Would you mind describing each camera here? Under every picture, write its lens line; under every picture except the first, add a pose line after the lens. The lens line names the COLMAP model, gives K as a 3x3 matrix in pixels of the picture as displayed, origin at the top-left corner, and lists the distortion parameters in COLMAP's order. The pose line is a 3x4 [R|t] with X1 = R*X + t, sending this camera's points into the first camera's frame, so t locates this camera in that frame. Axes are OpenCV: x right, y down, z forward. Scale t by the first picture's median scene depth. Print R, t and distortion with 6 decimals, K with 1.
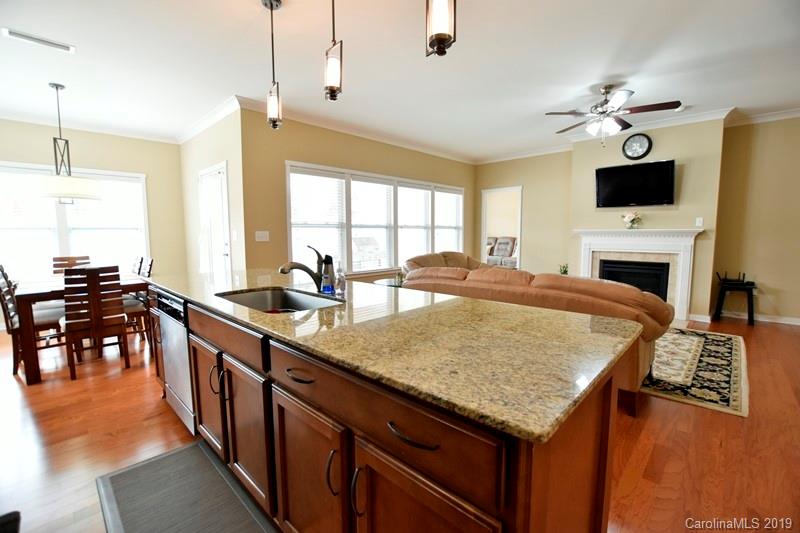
lens RADIAL K [[351.7, 0, 398.8], [0, 351.7, 267.7], [0, 0, 1]] dist [-0.025825, 0.001537]
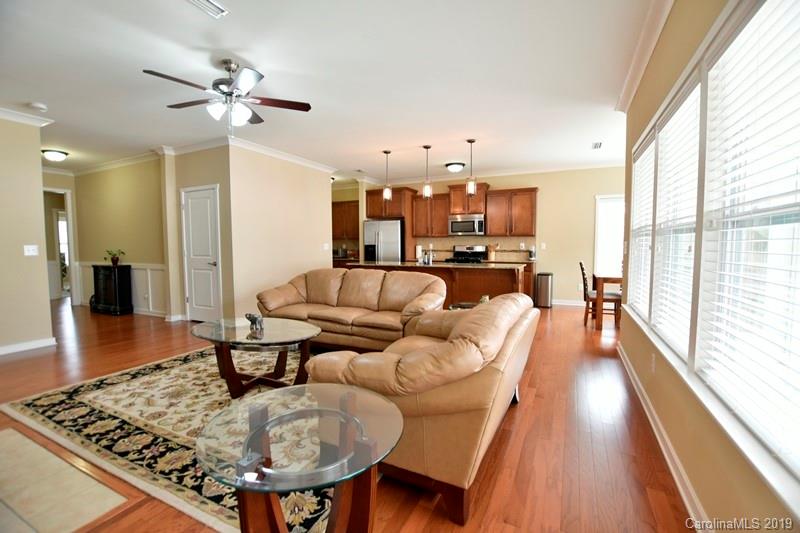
lens RADIAL K [[351.7, 0, 401.9], [0, 351.7, 268.3], [0, 0, 1]] dist [-0.025825, 0.001537]
pose [[-0.949151, 0.028809, -0.313501, 0.403191], [-0.024554, 0.985996, 0.164948, -0.162581], [0.313863, 0.164259, -0.935152, 1.579636]]
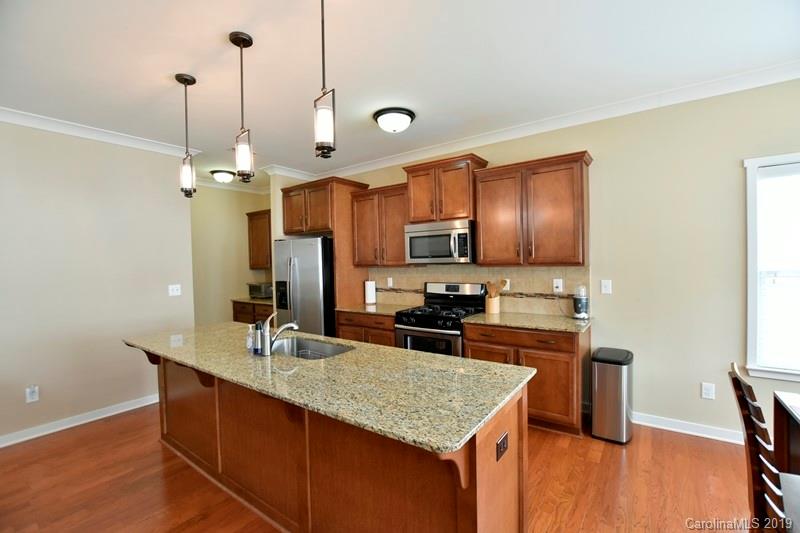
lens RADIAL K [[351.7, 0, 398.0], [0, 351.7, 270.3], [0, 0, 1]] dist [-0.025825, 0.001537]
pose [[-0.990575, 0.029892, -0.133673, -0.203907], [0.012723, 0.991758, 0.127490, -0.140751], [0.136382, 0.124588, -0.982791, 0.897795]]
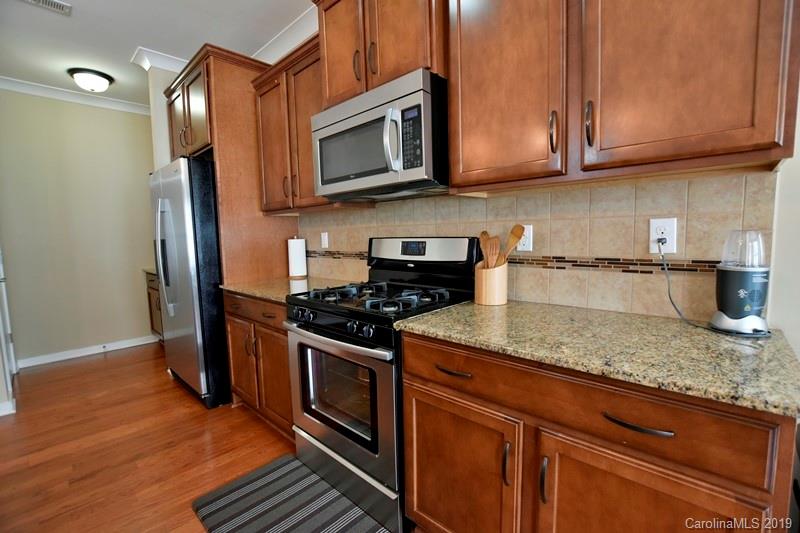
lens RADIAL K [[351.7, 0, 397.2], [0, 351.7, 266.9], [0, 0, 1]] dist [-0.025825, 0.001537]
pose [[-0.999483, 0.030590, -0.009904, -0.428129], [0.028080, 0.980480, 0.194605, -0.044188], [0.015664, 0.194226, -0.980832, 0.483361]]
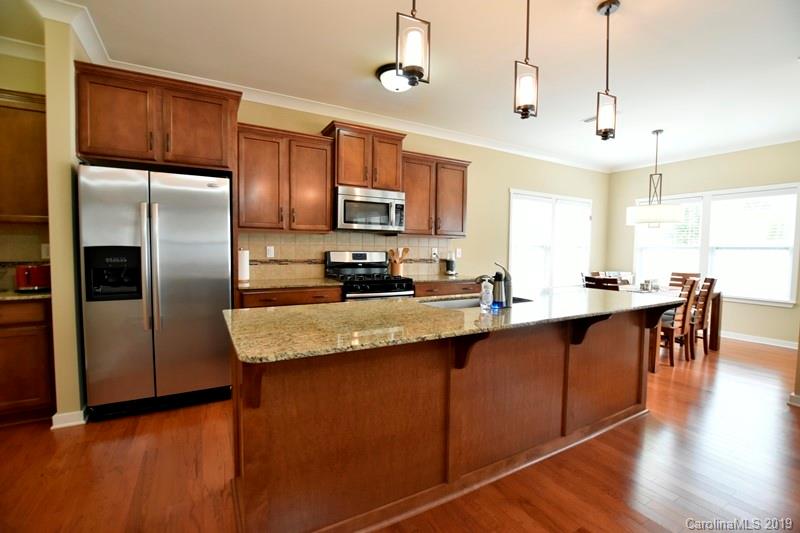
lens RADIAL K [[351.7, 0, 402.8], [0, 351.7, 268.0], [0, 0, 1]] dist [-0.025825, 0.001537]
pose [[-0.284239, 0.051104, -0.957390, 0.370171], [-0.108735, 0.990417, 0.085150, -0.042414], [0.952567, 0.128305, -0.275959, 0.418881]]
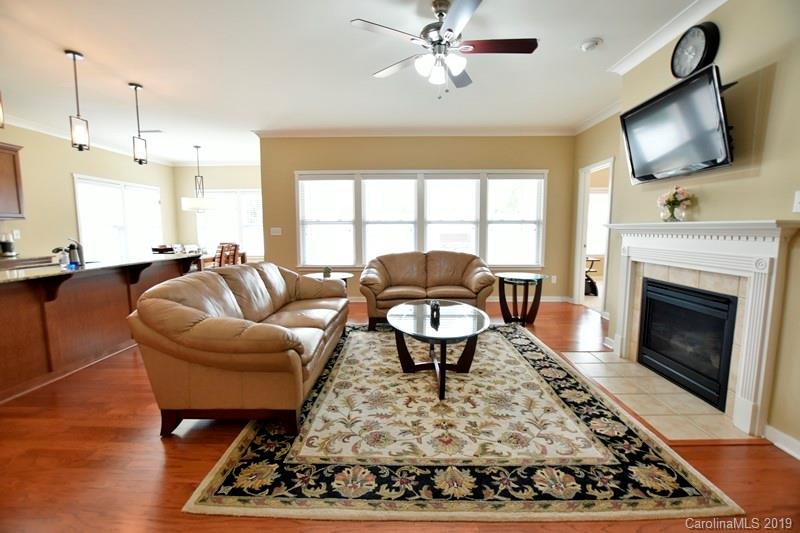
lens RADIAL K [[351.7, 0, 399.3], [0, 351.7, 266.6], [0, 0, 1]] dist [-0.025825, 0.001537]
pose [[0.683617, 0.078054, -0.725655, 0.866130], [-0.071751, 0.996636, 0.039607, -0.041955], [0.726306, 0.024991, 0.686918, 0.416587]]
